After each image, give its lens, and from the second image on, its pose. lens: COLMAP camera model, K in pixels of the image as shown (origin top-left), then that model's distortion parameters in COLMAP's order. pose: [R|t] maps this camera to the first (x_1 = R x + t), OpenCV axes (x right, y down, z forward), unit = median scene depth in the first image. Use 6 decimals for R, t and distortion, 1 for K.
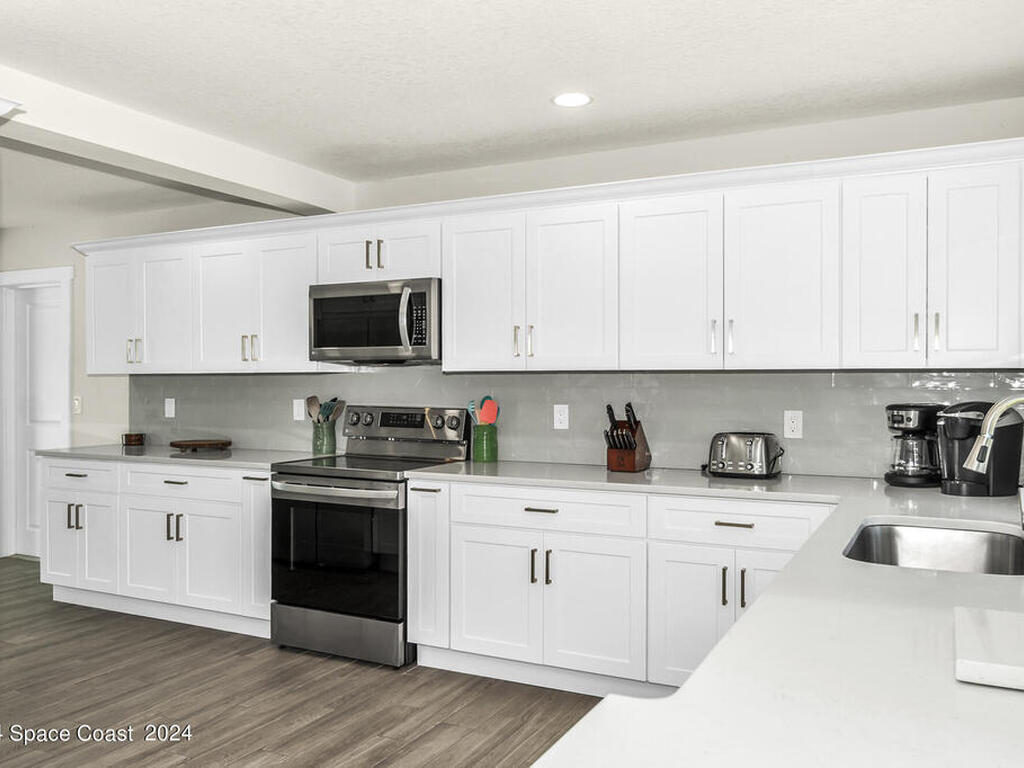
lens RADIAL K [[853.3, 0, 498.8], [0, 853.3, 382.4], [0, 0, 1]] dist [0.000756, 0.007201]
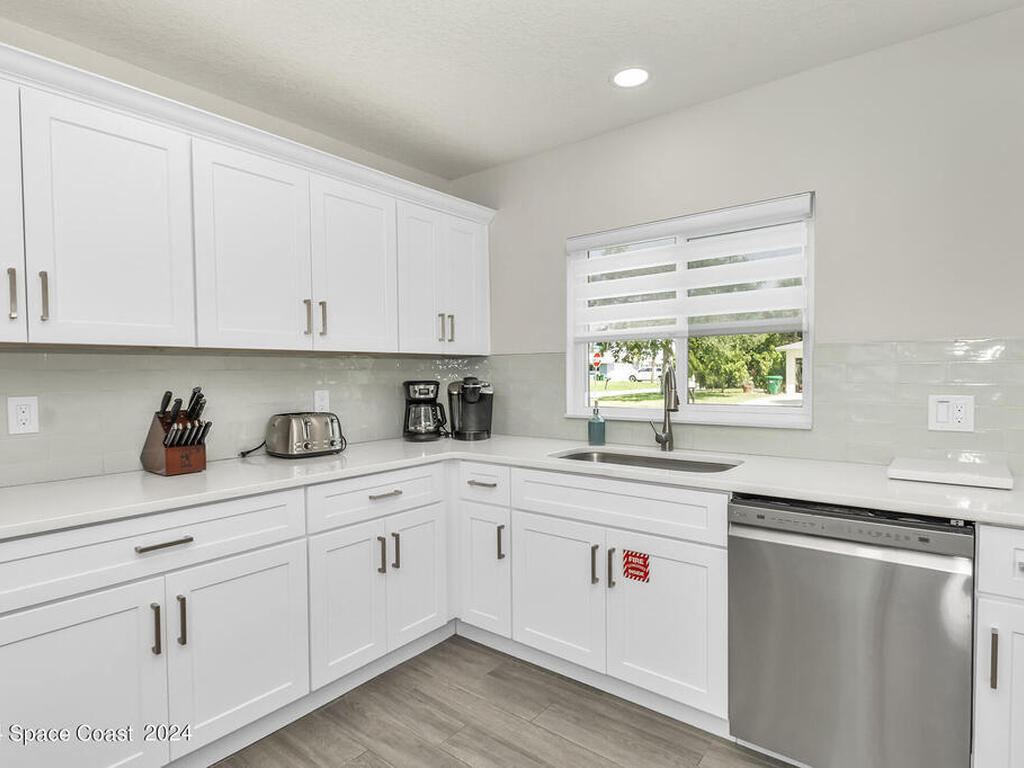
lens RADIAL K [[561.7, 0, 512.0], [0, 561.7, 384.0], [0, 0, 1]] dist [0.002469, 0.001183]
pose [[0.197449, -0.019381, 0.980122, -0.314192], [0.014408, 0.999754, 0.016867, 0.015678], [-0.980207, 0.010791, 0.197680, 0.595296]]
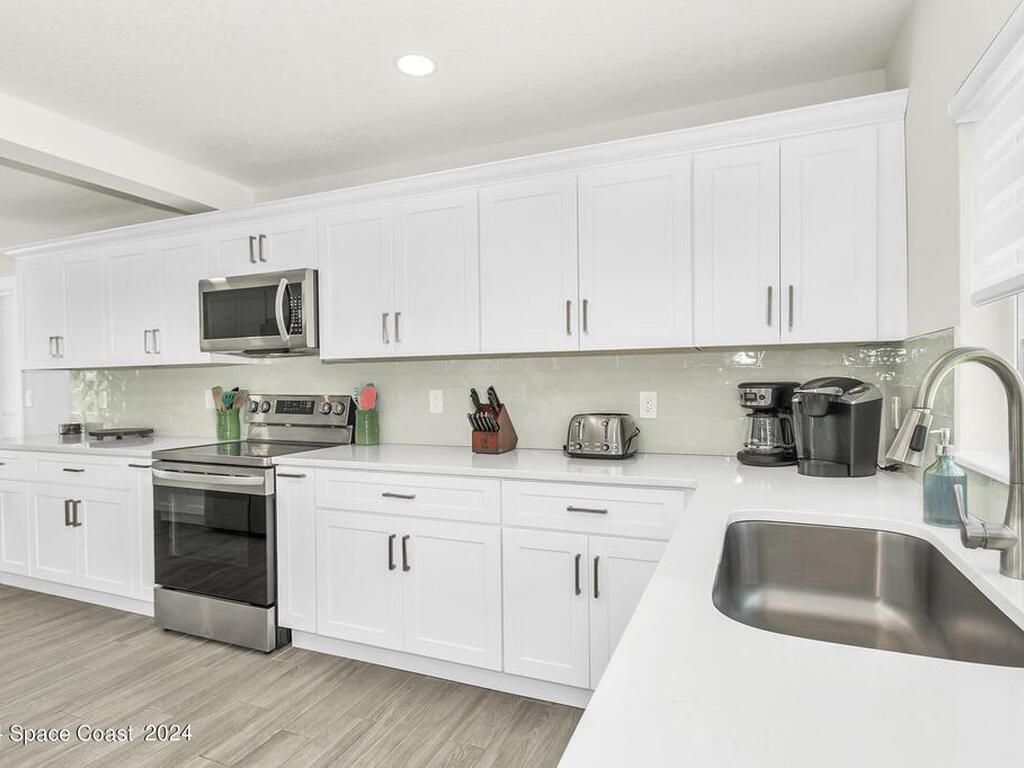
lens RADIAL K [[561.7, 0, 512.0], [0, 561.7, 384.0], [0, 0, 1]] dist [0.002469, 0.001183]
pose [[0.996647, -0.011654, 0.080984, 0.122340], [0.011555, 0.999932, 0.001691, 0.020508], [-0.080999, -0.000750, 0.996714, 0.326168]]
